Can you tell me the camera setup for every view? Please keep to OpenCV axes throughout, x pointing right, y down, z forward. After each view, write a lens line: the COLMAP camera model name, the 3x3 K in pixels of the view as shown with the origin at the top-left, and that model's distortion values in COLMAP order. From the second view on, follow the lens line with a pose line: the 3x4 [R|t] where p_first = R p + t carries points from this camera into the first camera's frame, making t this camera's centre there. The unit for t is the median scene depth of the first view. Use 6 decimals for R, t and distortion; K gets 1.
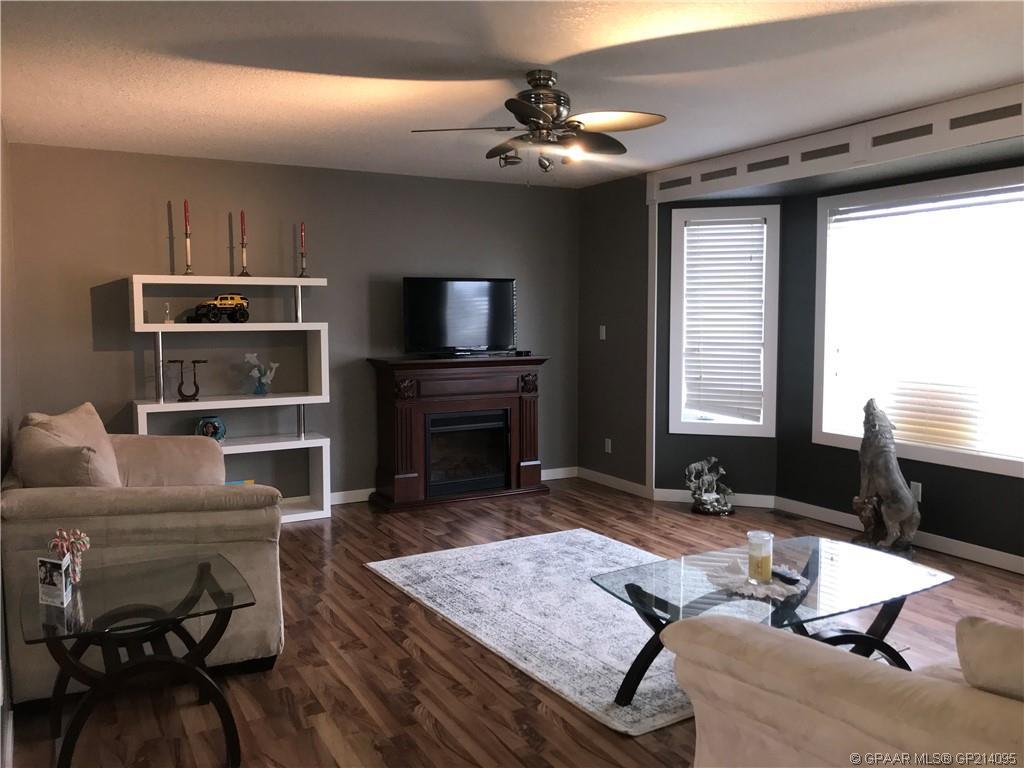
lens RADIAL K [[836.2, 0, 513.2], [0, 836.2, 380.4], [0, 0, 1]] dist [0.012660, -0.009924]
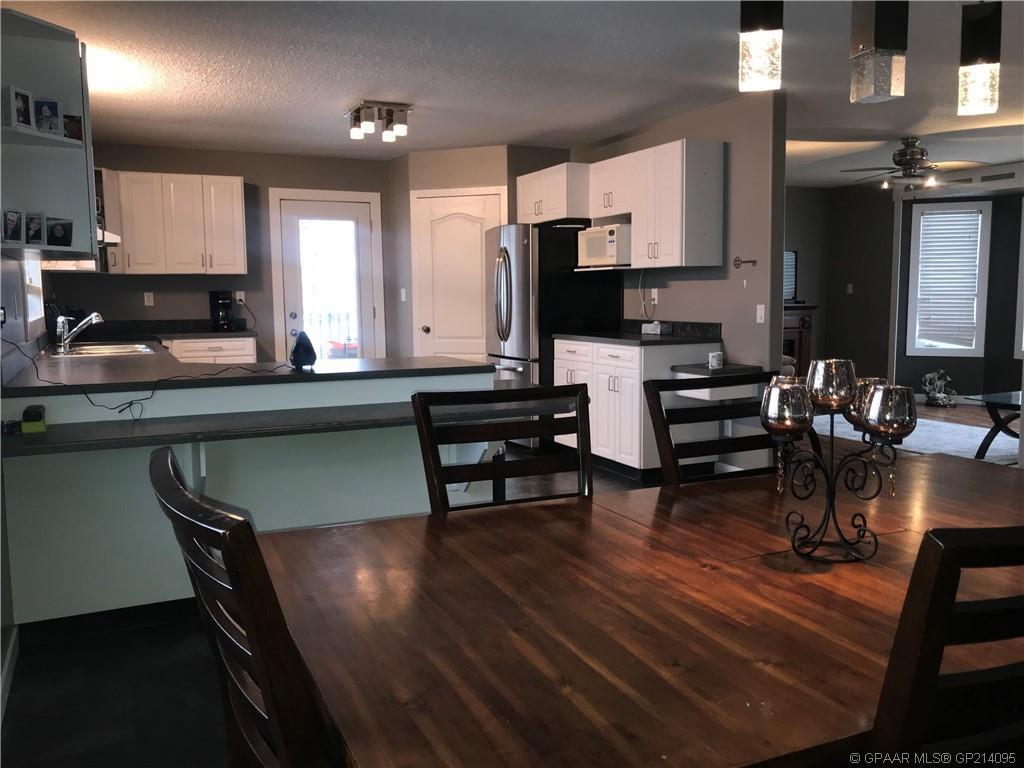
lens RADIAL K [[836.2, 0, 500.5], [0, 836.2, 374.0], [0, 0, 1]] dist [0.012660, -0.009924]
pose [[0.997495, 0.005069, -0.070562, -0.444698], [-0.003754, 0.999817, 0.018754, 0.073845], [0.070644, -0.018442, 0.997331, -0.557634]]
